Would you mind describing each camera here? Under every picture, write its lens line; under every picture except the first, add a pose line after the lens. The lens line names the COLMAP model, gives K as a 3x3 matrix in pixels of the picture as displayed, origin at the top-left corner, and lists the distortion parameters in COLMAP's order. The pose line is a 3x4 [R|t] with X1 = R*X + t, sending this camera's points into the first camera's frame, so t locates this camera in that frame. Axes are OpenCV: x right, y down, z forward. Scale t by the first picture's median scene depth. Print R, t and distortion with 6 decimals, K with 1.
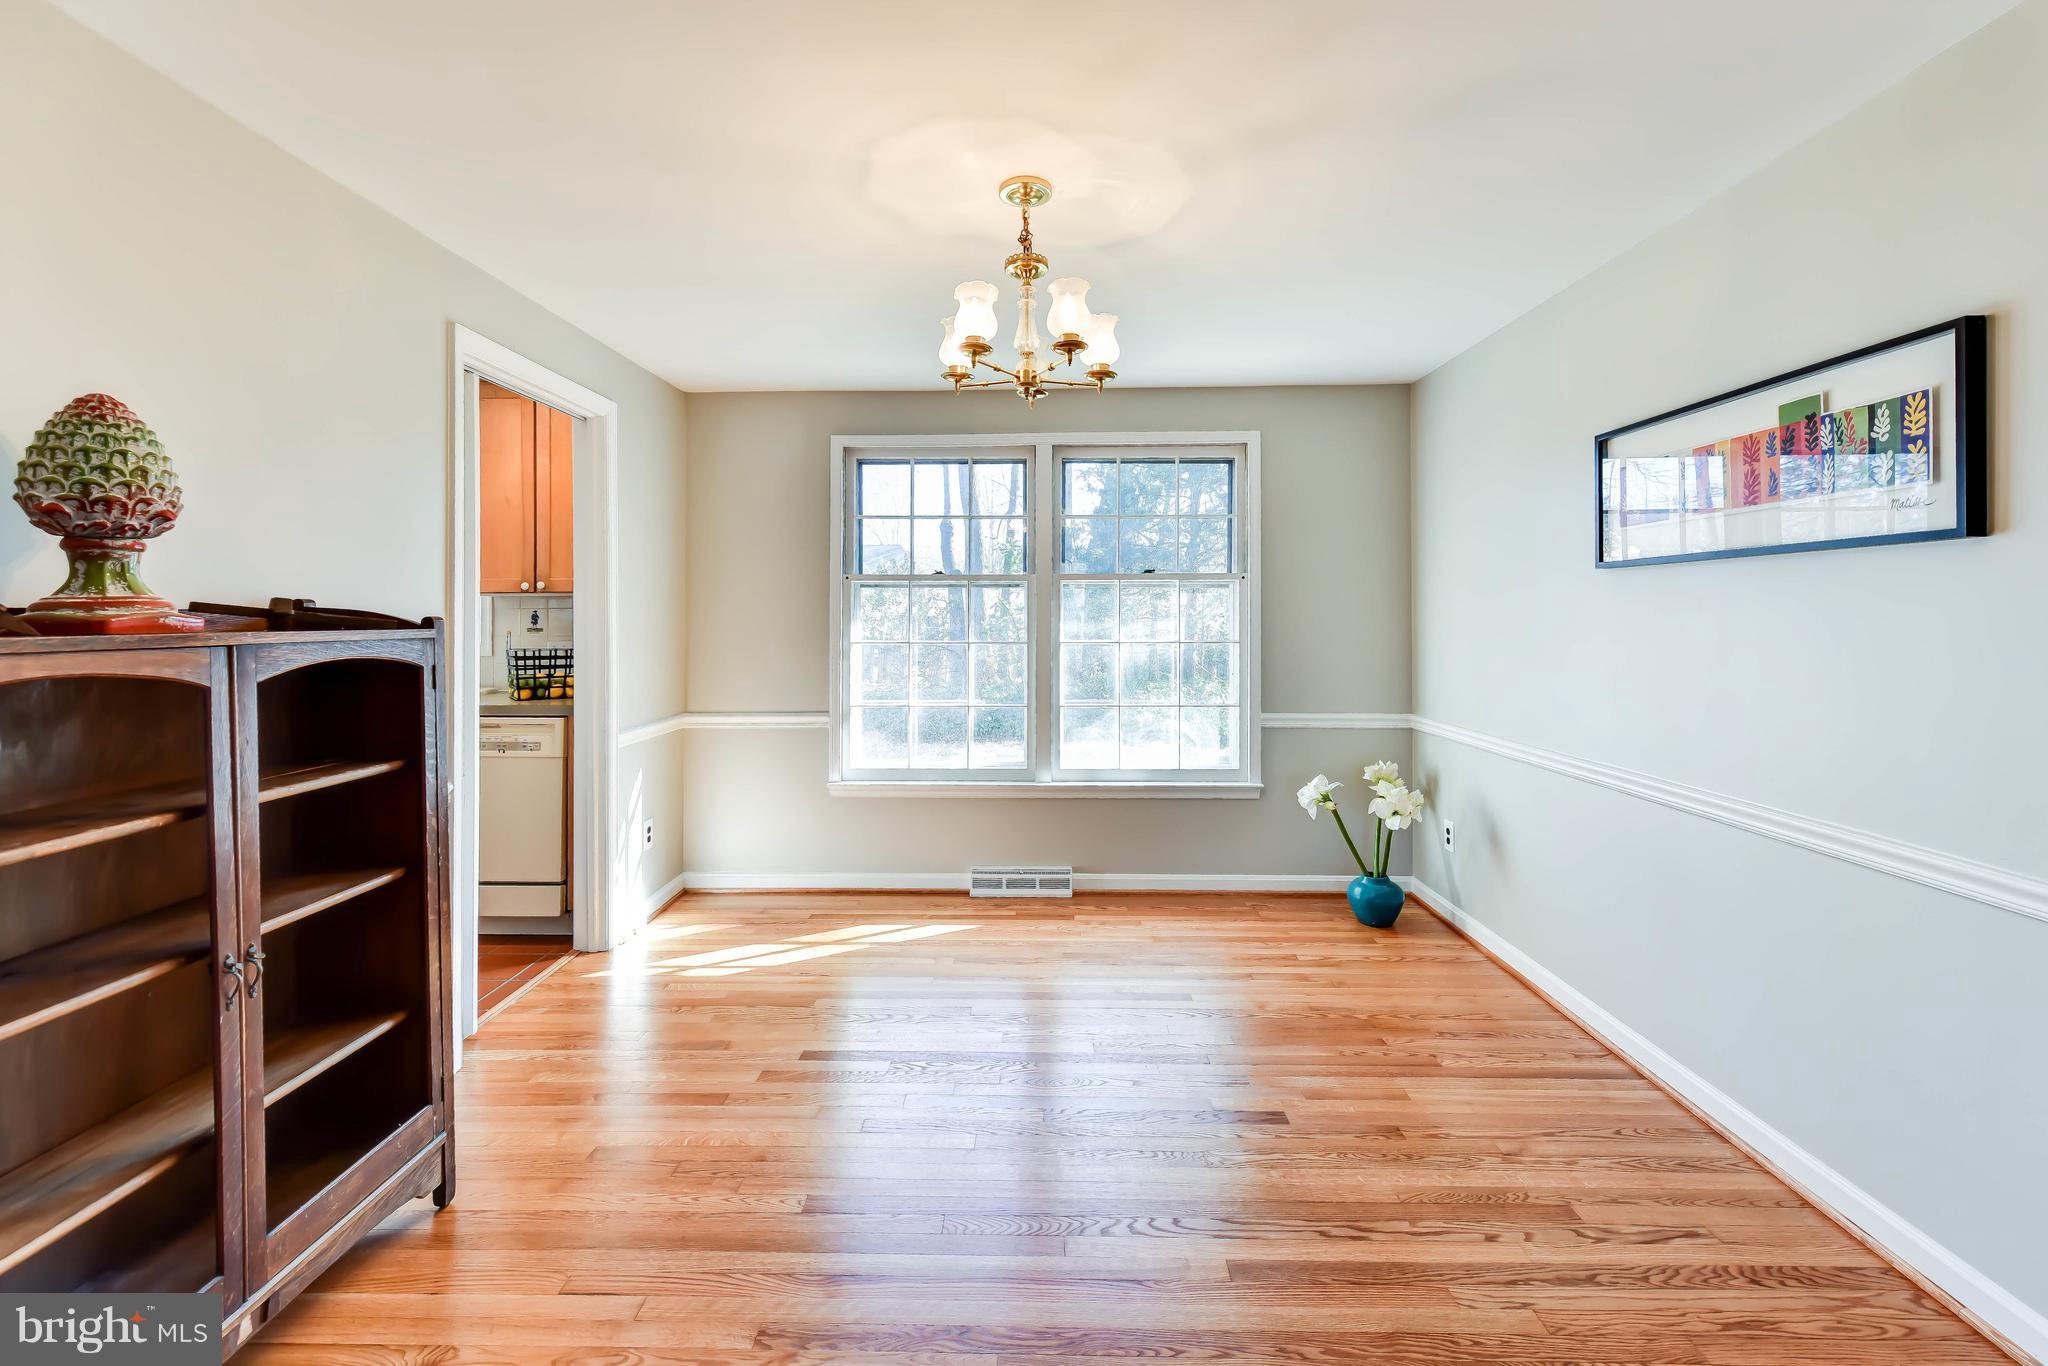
lens RADIAL K [[836.4, 0, 1026.5], [0, 836.4, 624.1], [0, 0, 1]] dist [-0.000020, -0.000048]
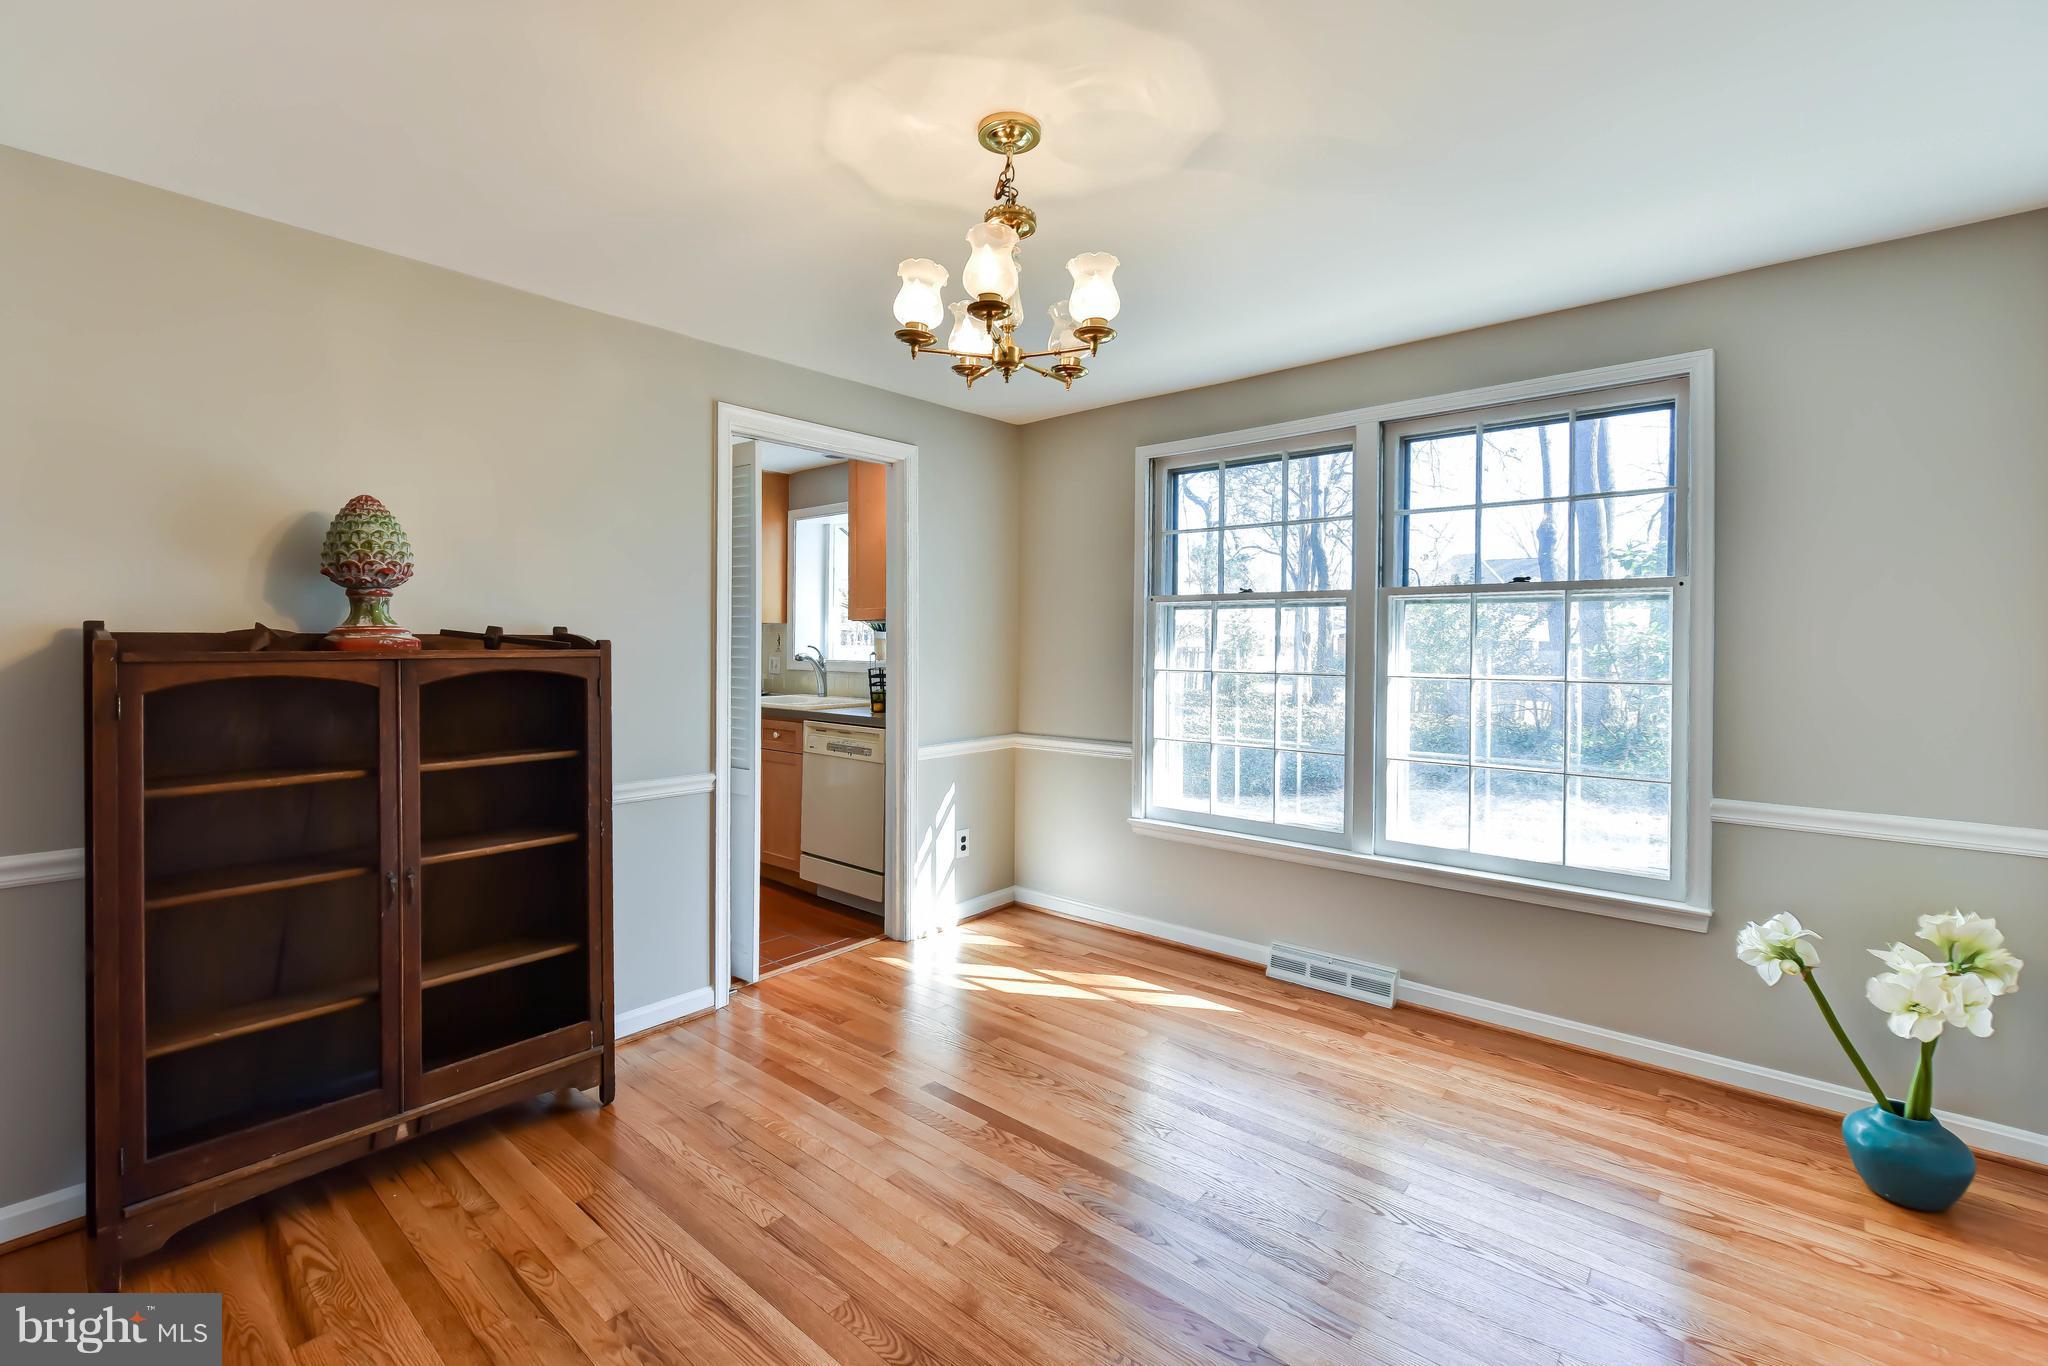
lens RADIAL K [[866.8, 0, 1019.7], [0, 866.8, 650.6], [0, 0, 1]] dist [-0.003763, -0.000803]
pose [[0.784260, 0.012660, -0.620303, 0.316476], [-0.010823, 0.999919, 0.006725, -0.004404], [0.620338, 0.001440, 0.784333, 0.188286]]
